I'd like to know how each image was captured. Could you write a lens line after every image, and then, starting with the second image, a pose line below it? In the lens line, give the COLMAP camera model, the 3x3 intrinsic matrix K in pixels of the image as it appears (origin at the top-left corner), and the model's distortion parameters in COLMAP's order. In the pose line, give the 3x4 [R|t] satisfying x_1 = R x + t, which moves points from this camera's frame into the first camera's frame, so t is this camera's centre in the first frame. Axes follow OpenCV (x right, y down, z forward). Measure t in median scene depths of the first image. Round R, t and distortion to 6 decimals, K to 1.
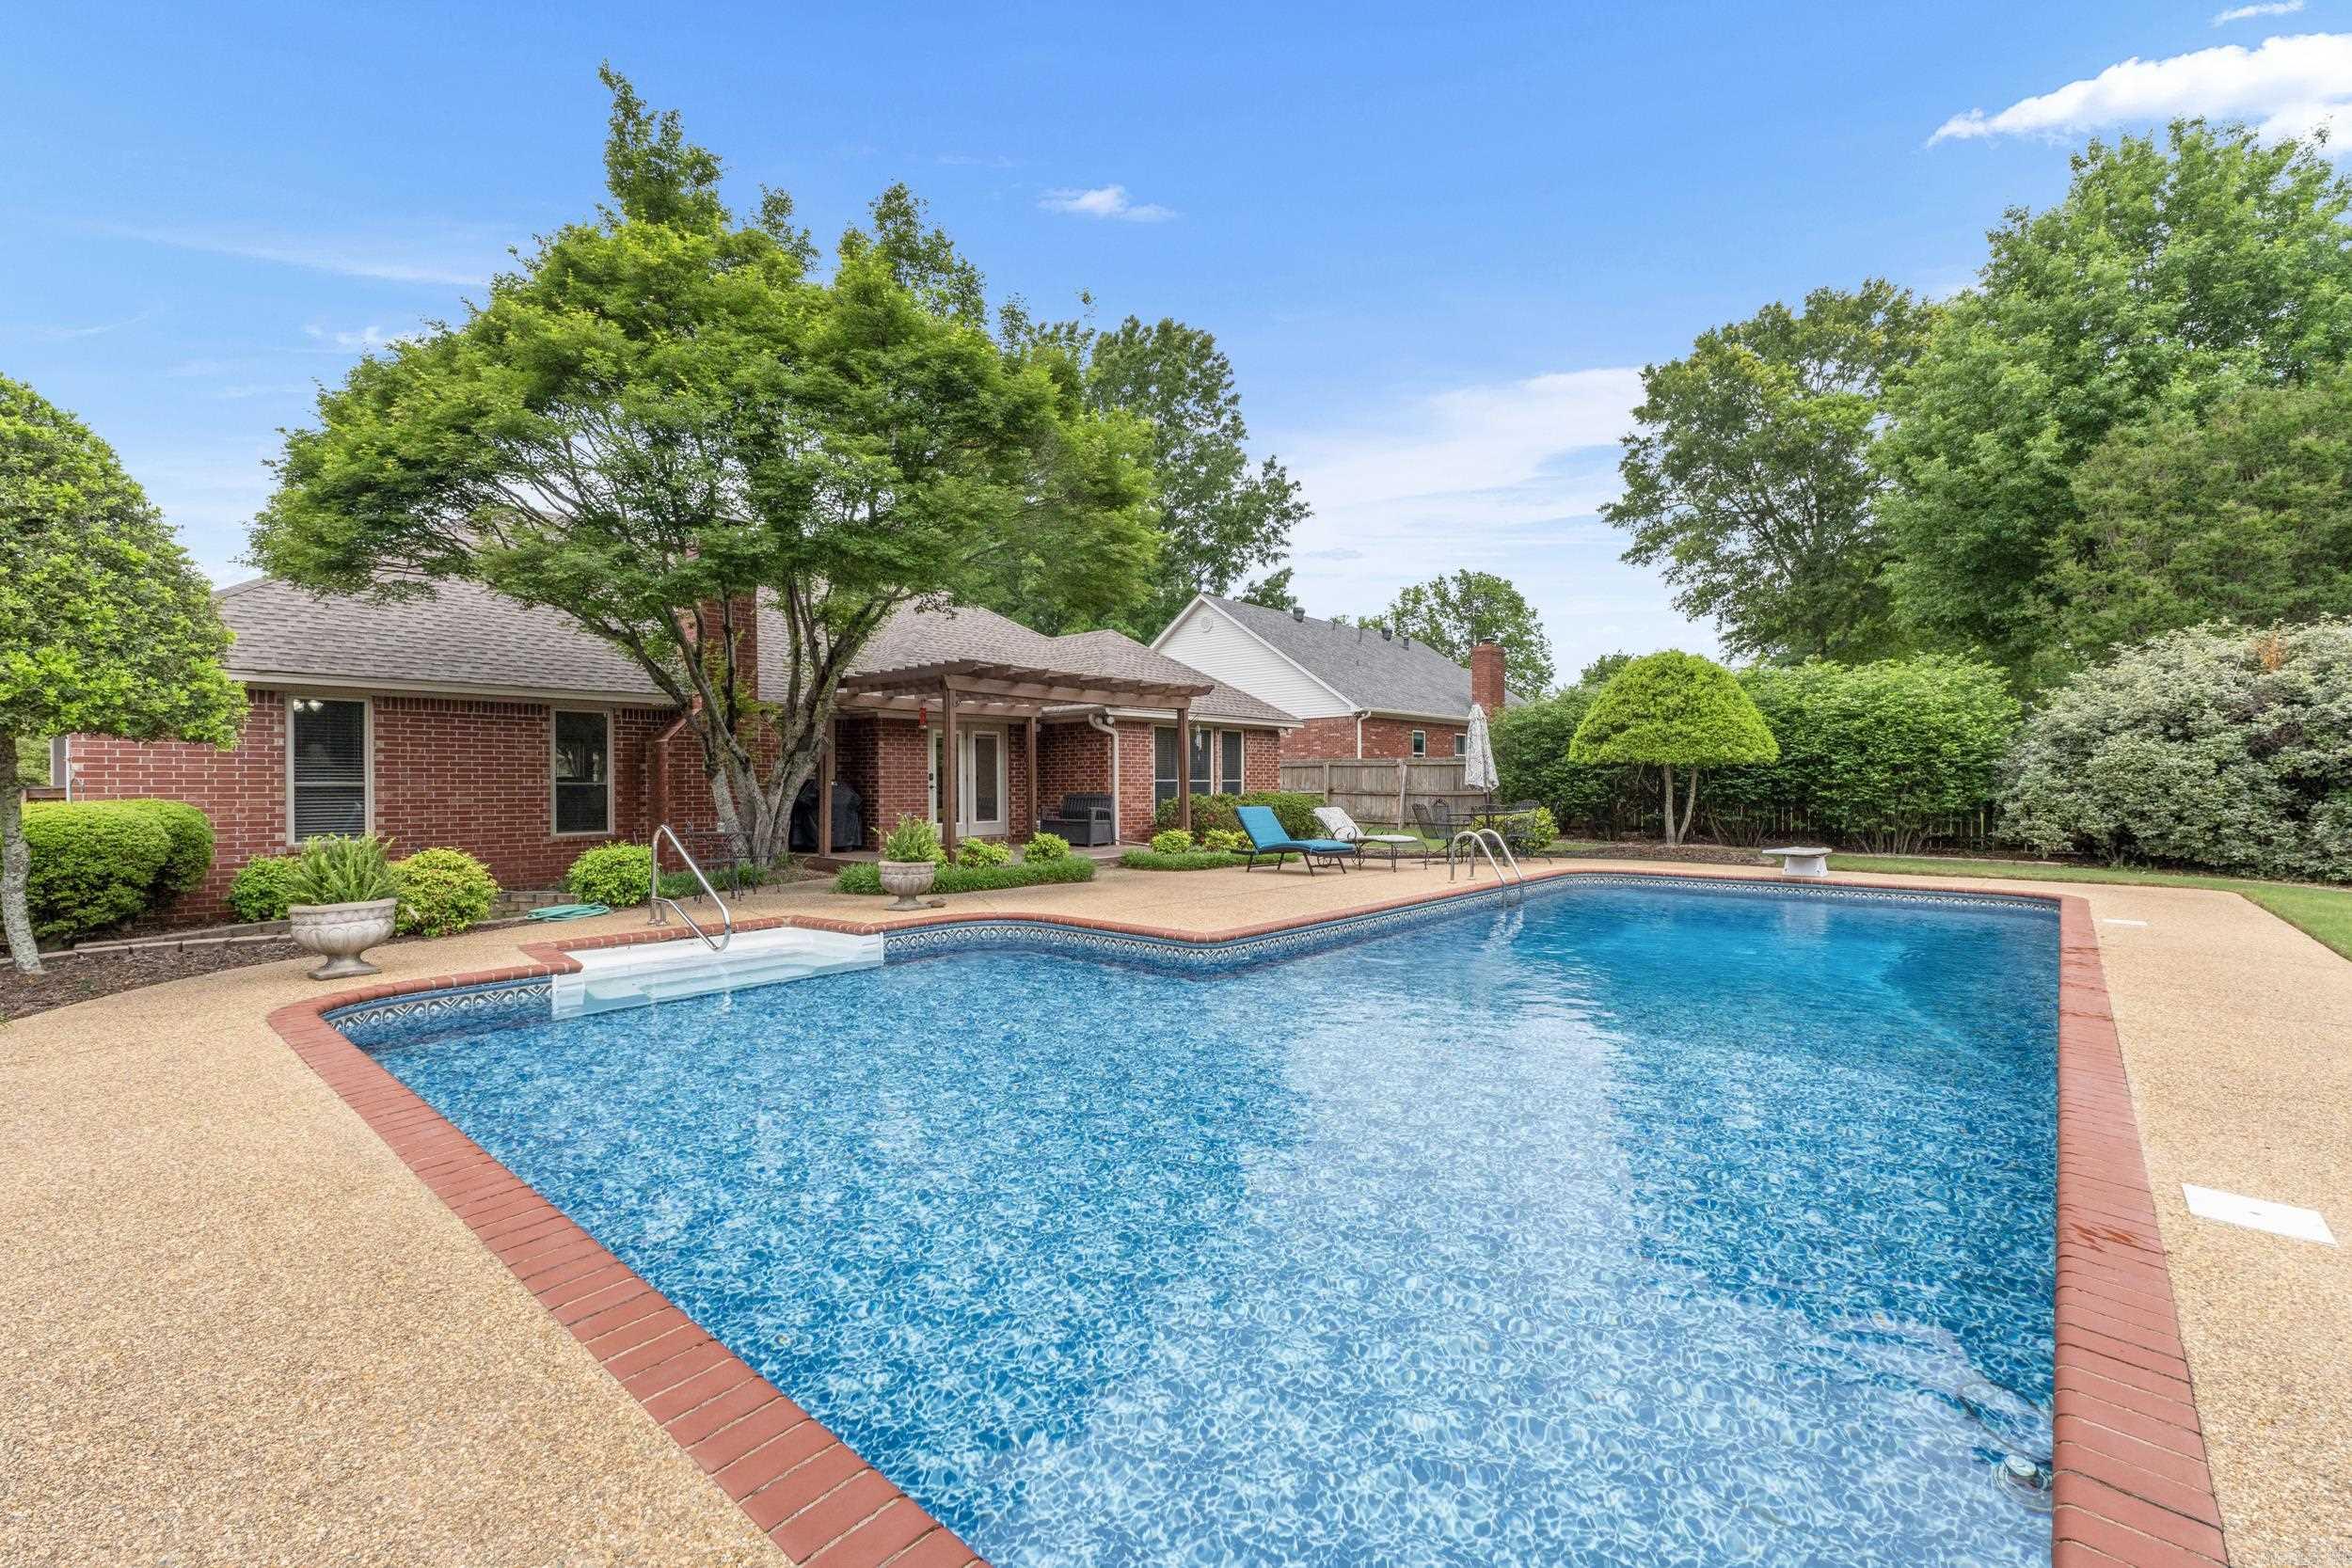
lens RADIAL K [[1007.4, 0, 1179.2], [0, 1007.4, 783.5], [0, 0, 1]] dist [-0.021704, 0.000040]
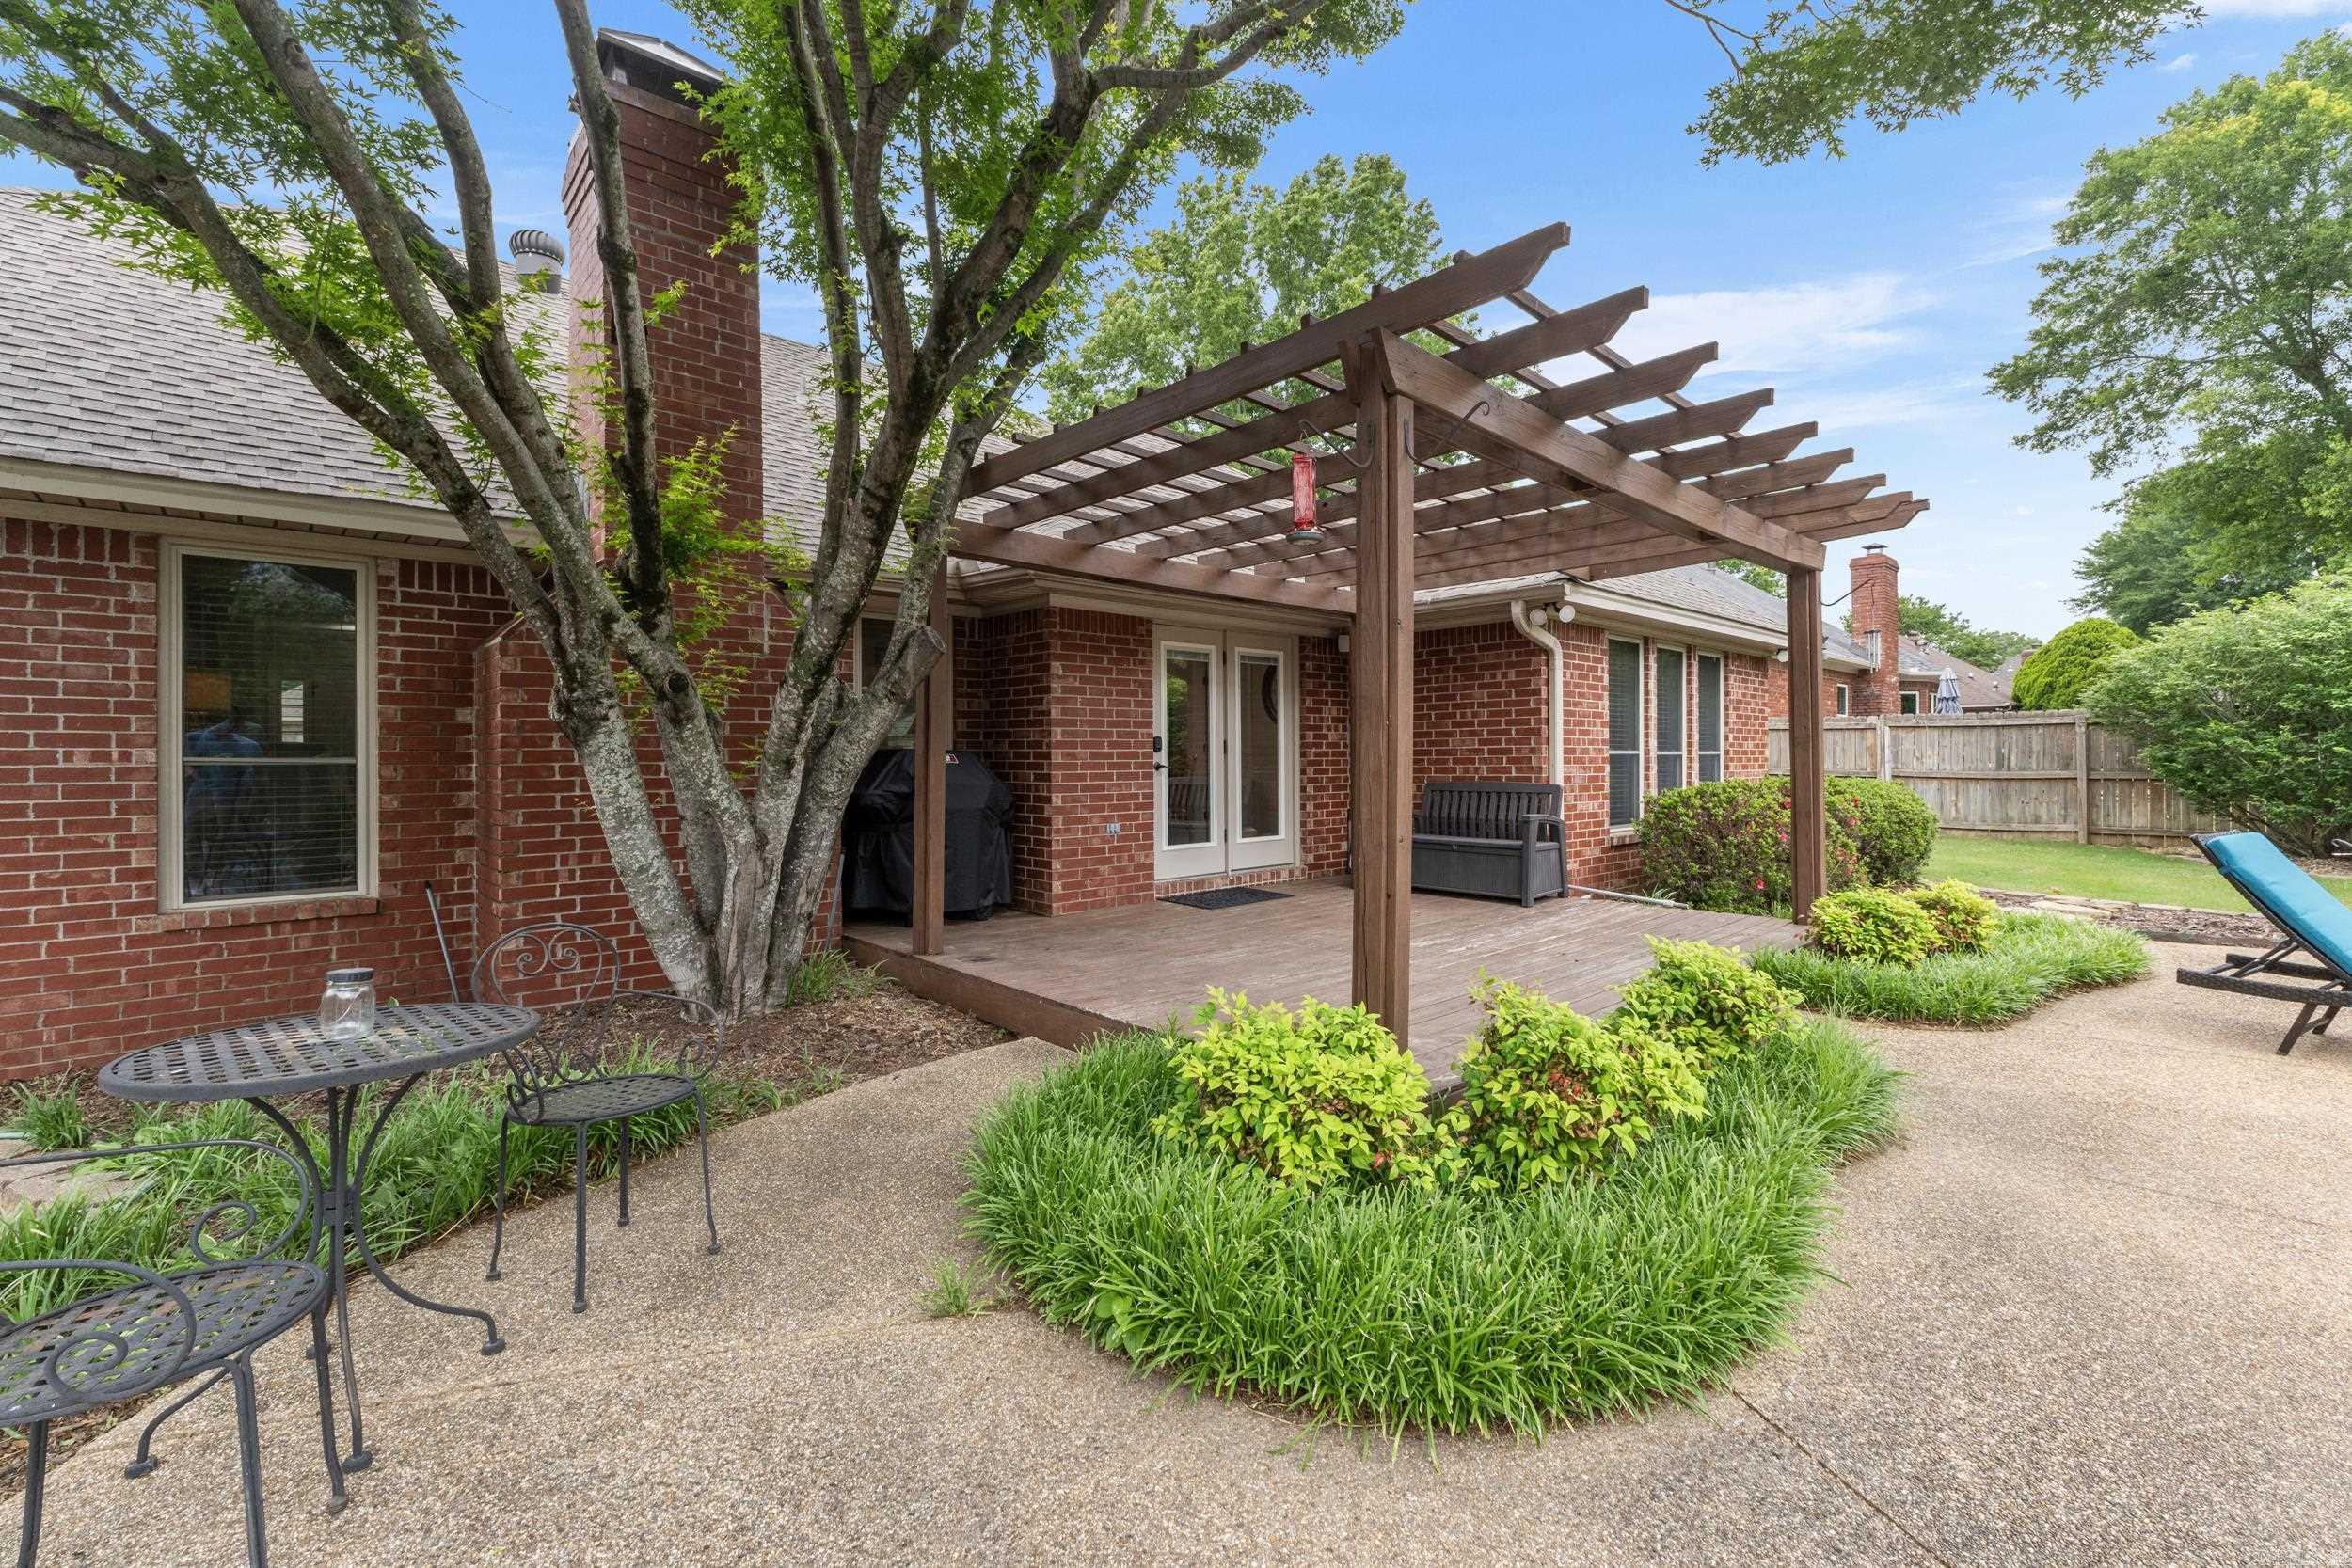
lens RADIAL K [[1015.3, 0, 1180.0], [0, 1015.3, 748.1], [0, 0, 1]] dist [-0.001983, -0.000875]
pose [[0.994630, -0.000461, -0.103495, -0.199609], [-0.000489, 0.999958, -0.009146, -0.000998], [0.103495, 0.009148, 0.994588, 0.574983]]
